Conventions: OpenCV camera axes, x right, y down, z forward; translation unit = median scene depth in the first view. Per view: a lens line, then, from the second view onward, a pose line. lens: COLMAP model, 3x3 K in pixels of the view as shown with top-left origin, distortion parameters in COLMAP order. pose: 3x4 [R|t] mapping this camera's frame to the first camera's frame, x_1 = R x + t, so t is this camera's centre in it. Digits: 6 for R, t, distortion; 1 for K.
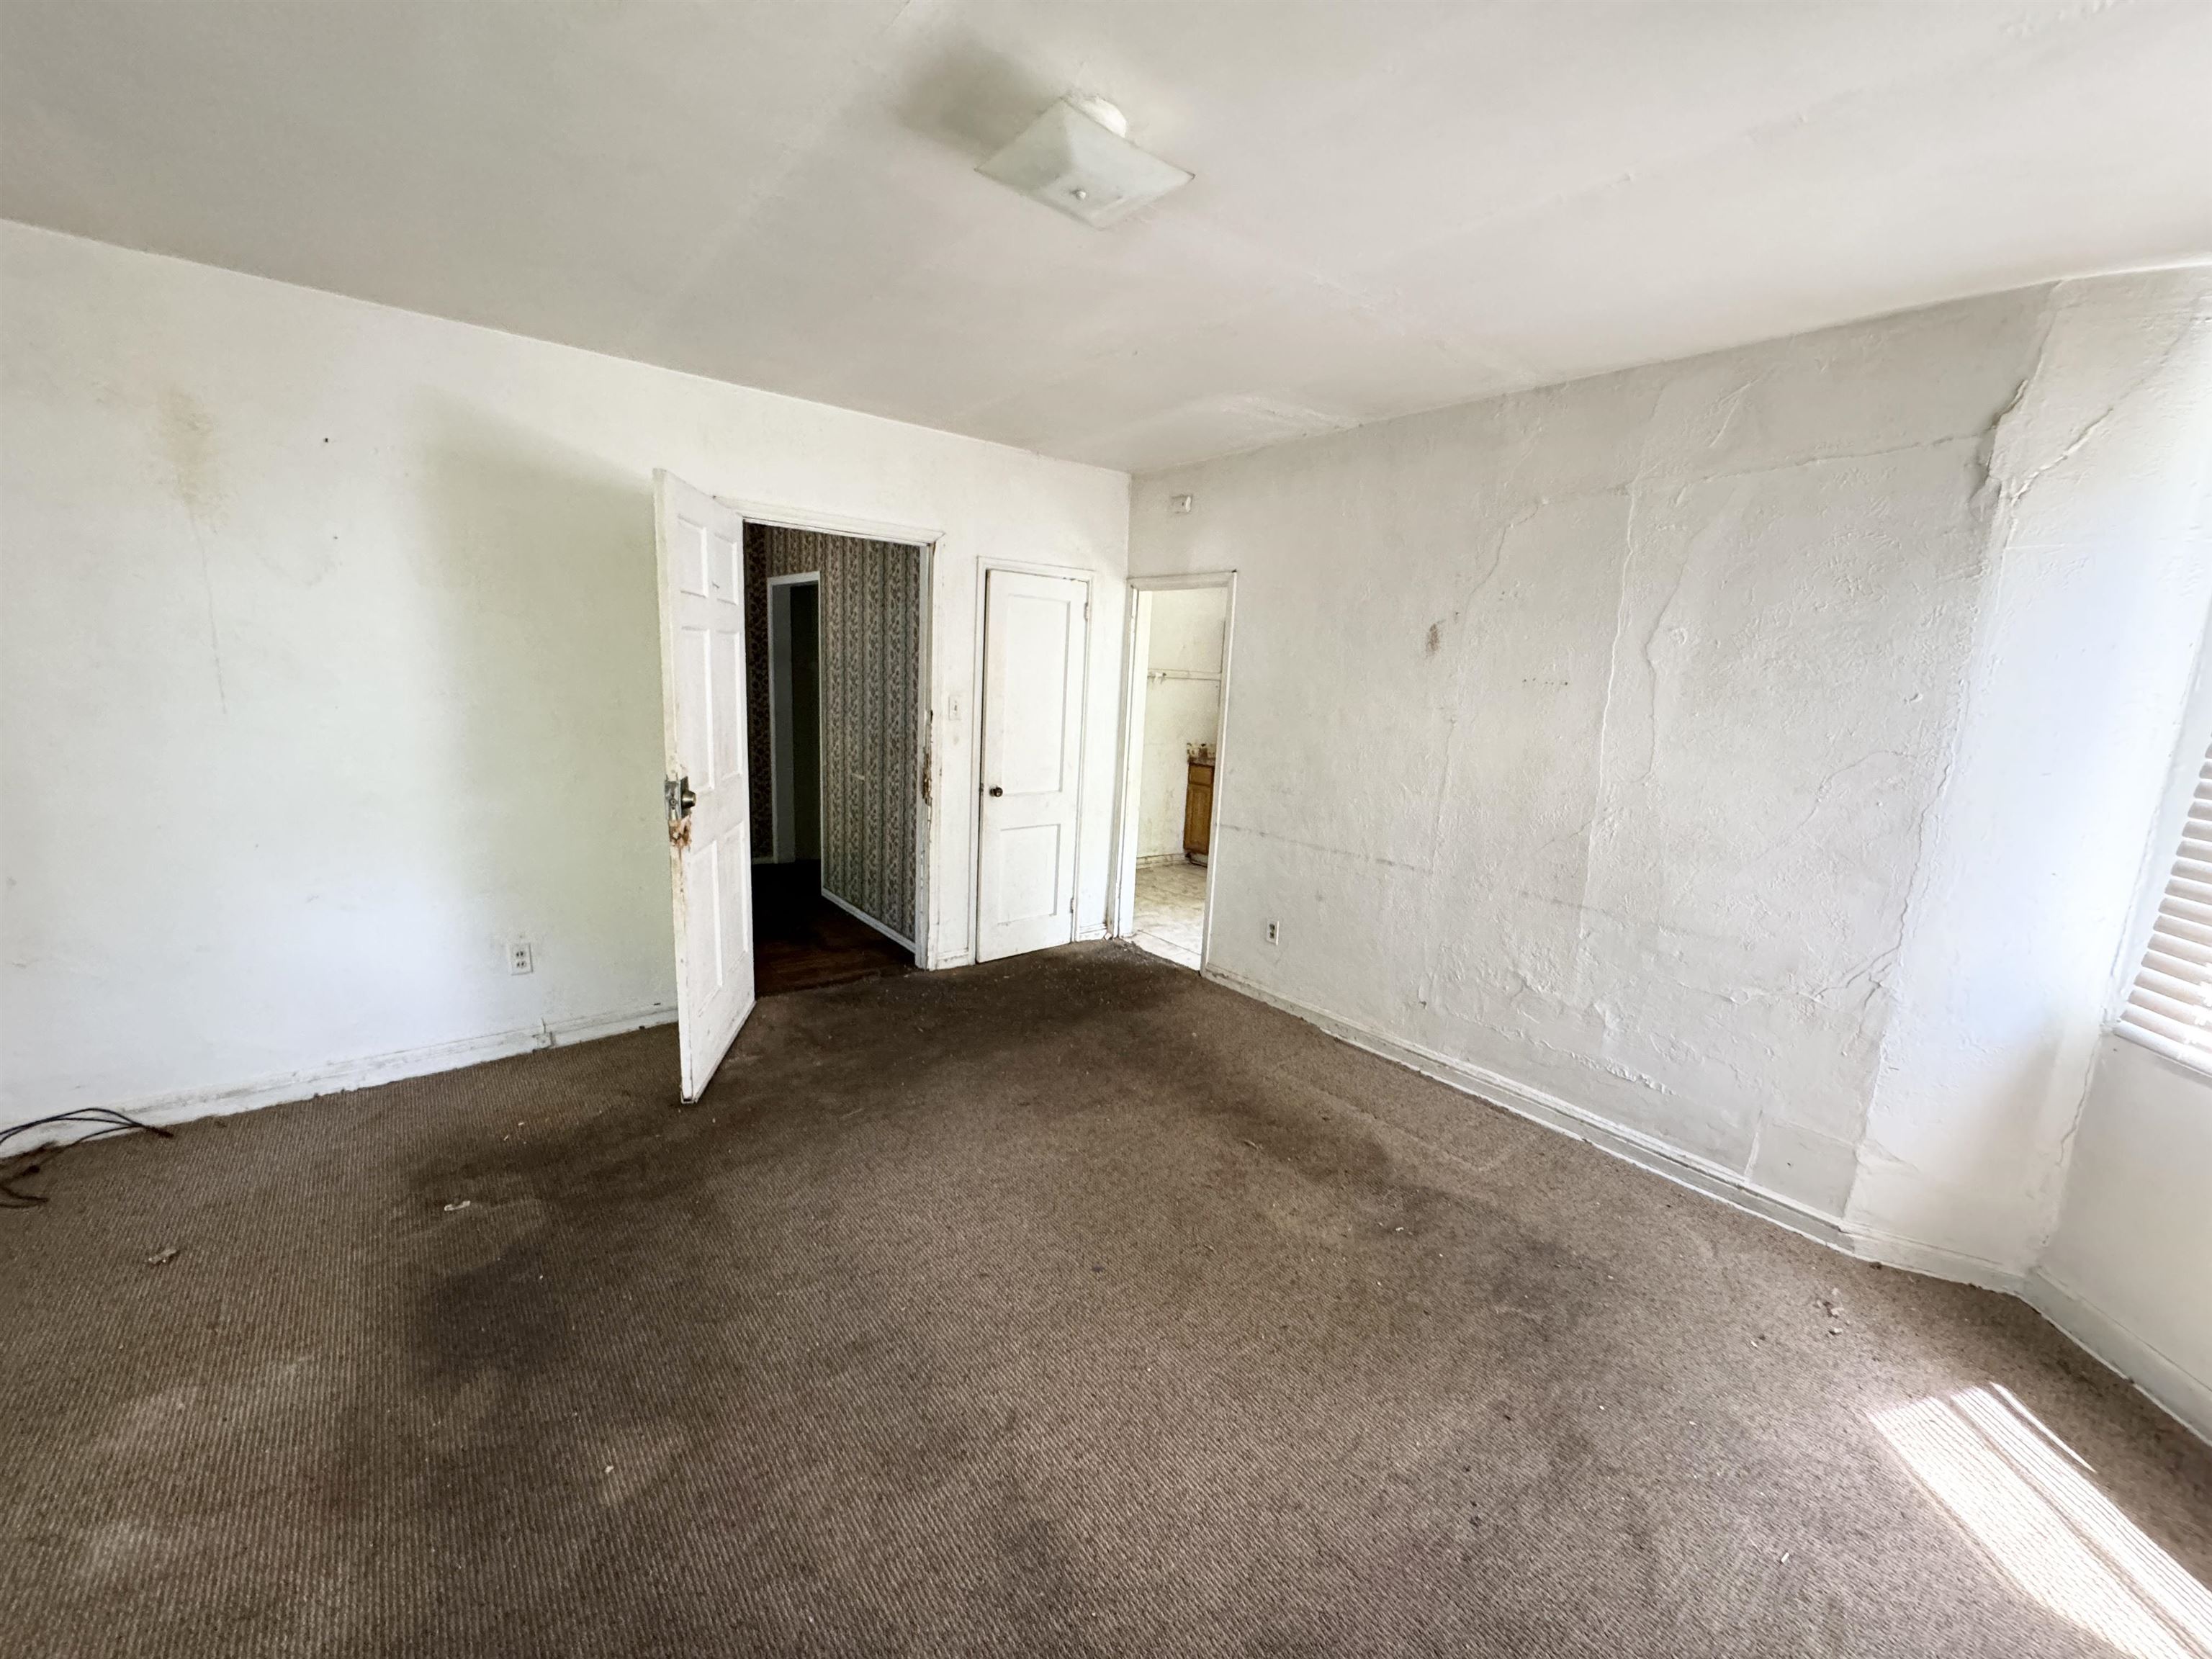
lens RADIAL K [[881.8, 0, 1102.5], [0, 881.8, 831.4], [0, 0, 1]] dist [0.000572, -0.000448]
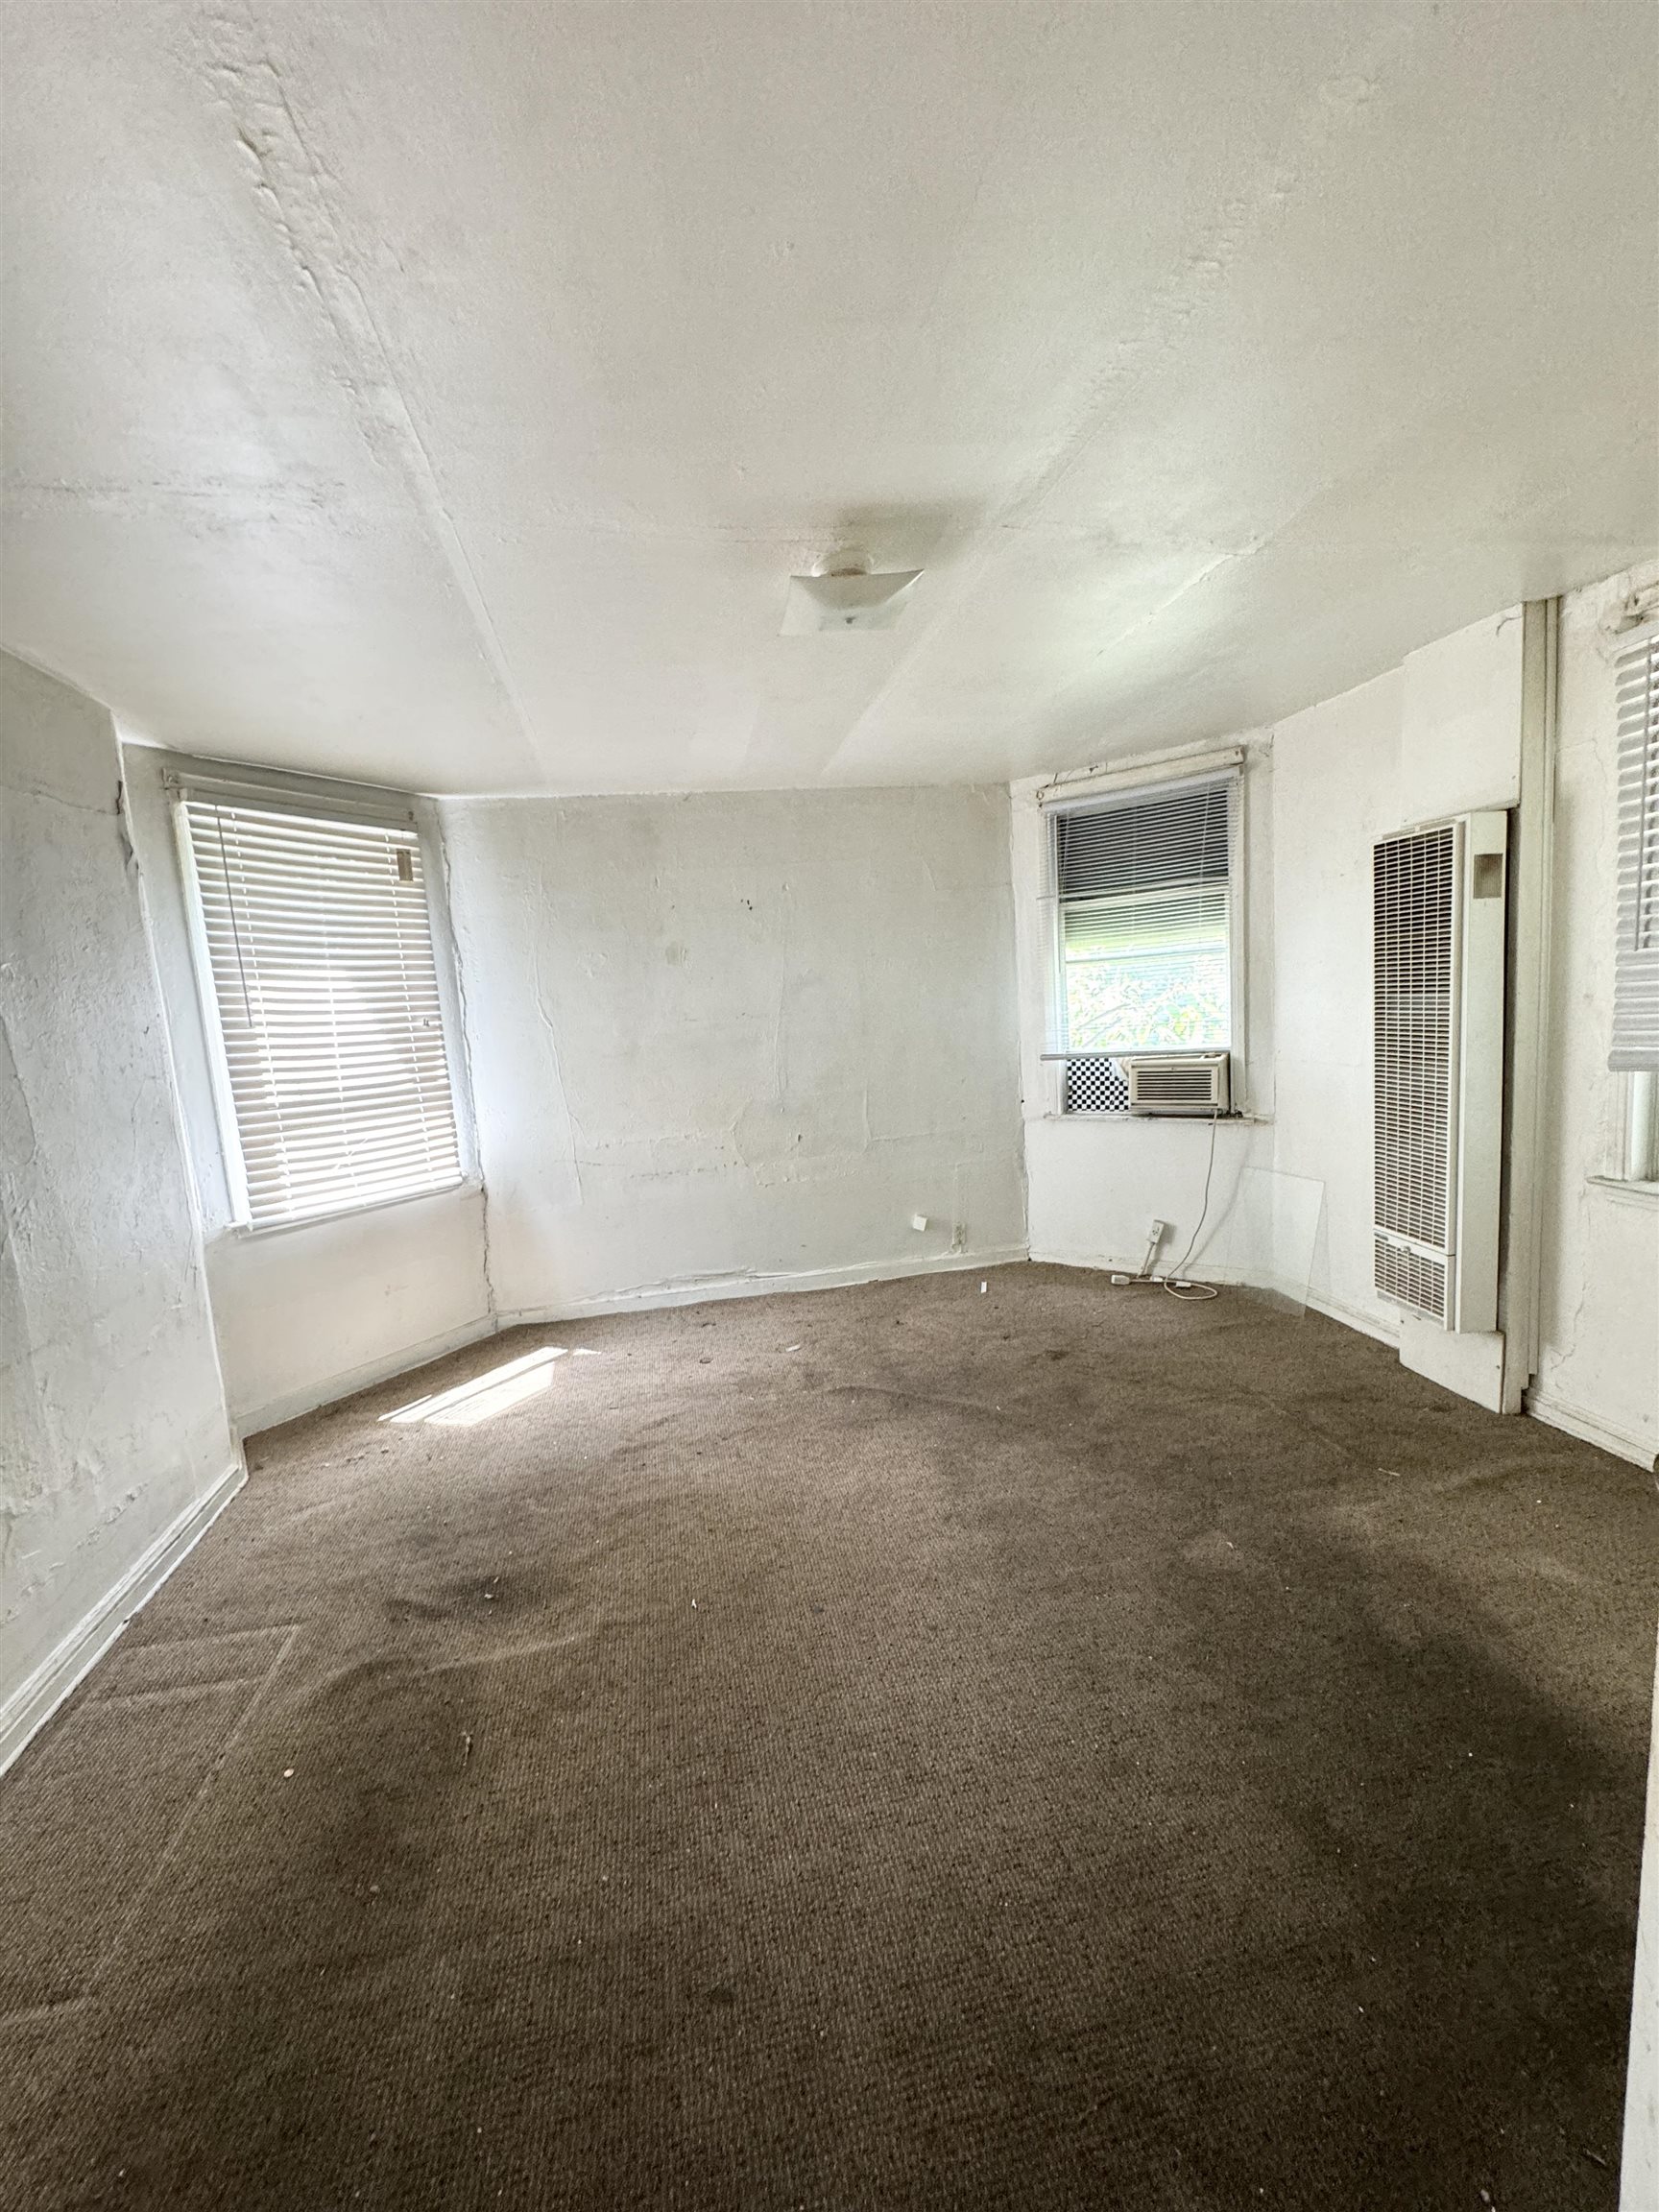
lens RADIAL K [[881.8, 0, 823.4], [0, 881.8, 1106.1], [0, 0, 1]] dist [0.000572, -0.000448]
pose [[-0.890061, -0.049676, 0.453126, -0.381973], [0.104212, 0.945544, 0.308361, -0.296165], [-0.443769, 0.321682, -0.836415, 1.472174]]
